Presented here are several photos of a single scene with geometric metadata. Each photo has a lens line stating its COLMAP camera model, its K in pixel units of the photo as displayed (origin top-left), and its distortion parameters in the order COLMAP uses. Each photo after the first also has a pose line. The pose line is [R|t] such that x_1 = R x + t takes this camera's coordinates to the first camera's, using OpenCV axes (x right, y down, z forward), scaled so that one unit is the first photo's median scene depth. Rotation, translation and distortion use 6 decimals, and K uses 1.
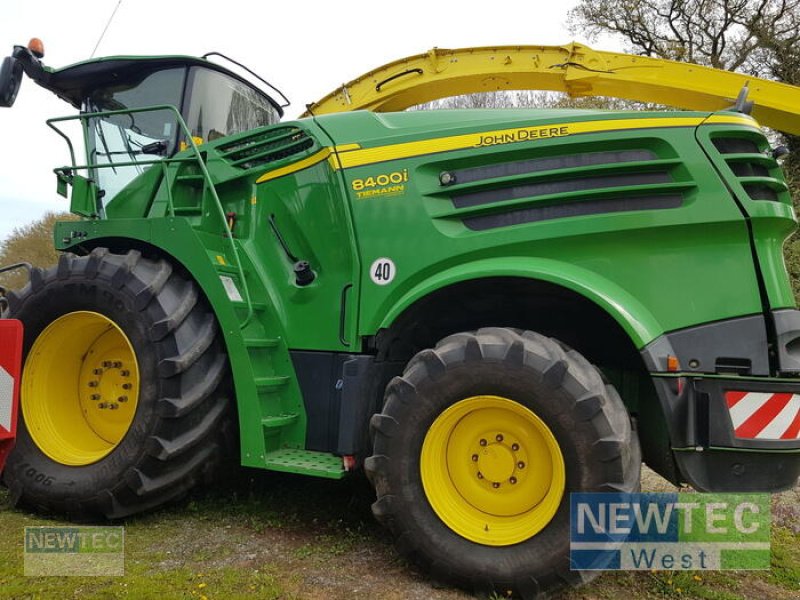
lens RADIAL K [[653.9, 0, 400.6], [0, 653.9, 301.0], [0, 0, 1]] dist [0.075238, -0.110974]
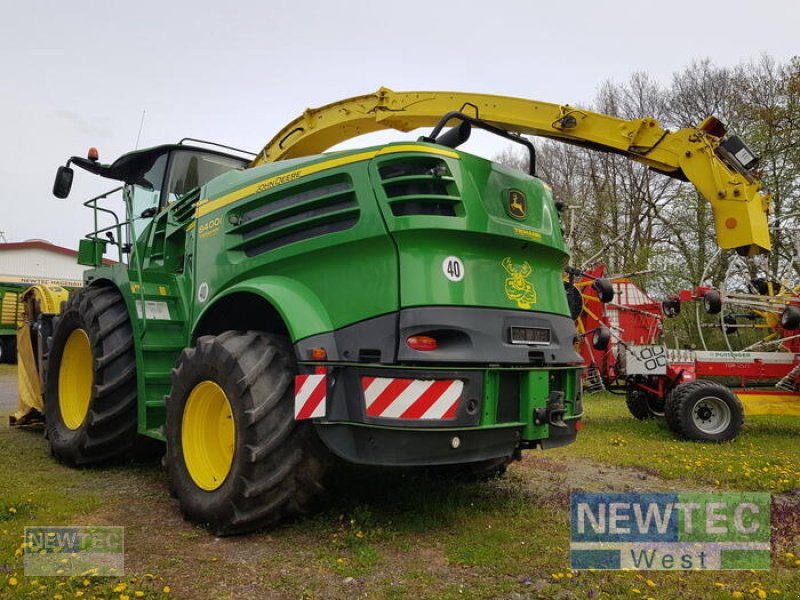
lens RADIAL K [[653.9, 0, 394.2], [0, 653.9, 292.6], [0, 0, 1]] dist [0.075238, -0.110974]
pose [[0.895273, -0.054326, -0.442193, 1.030168], [0.038435, 0.998255, -0.044825, 0.036217], [0.443856, 0.023135, 0.895799, -0.052208]]
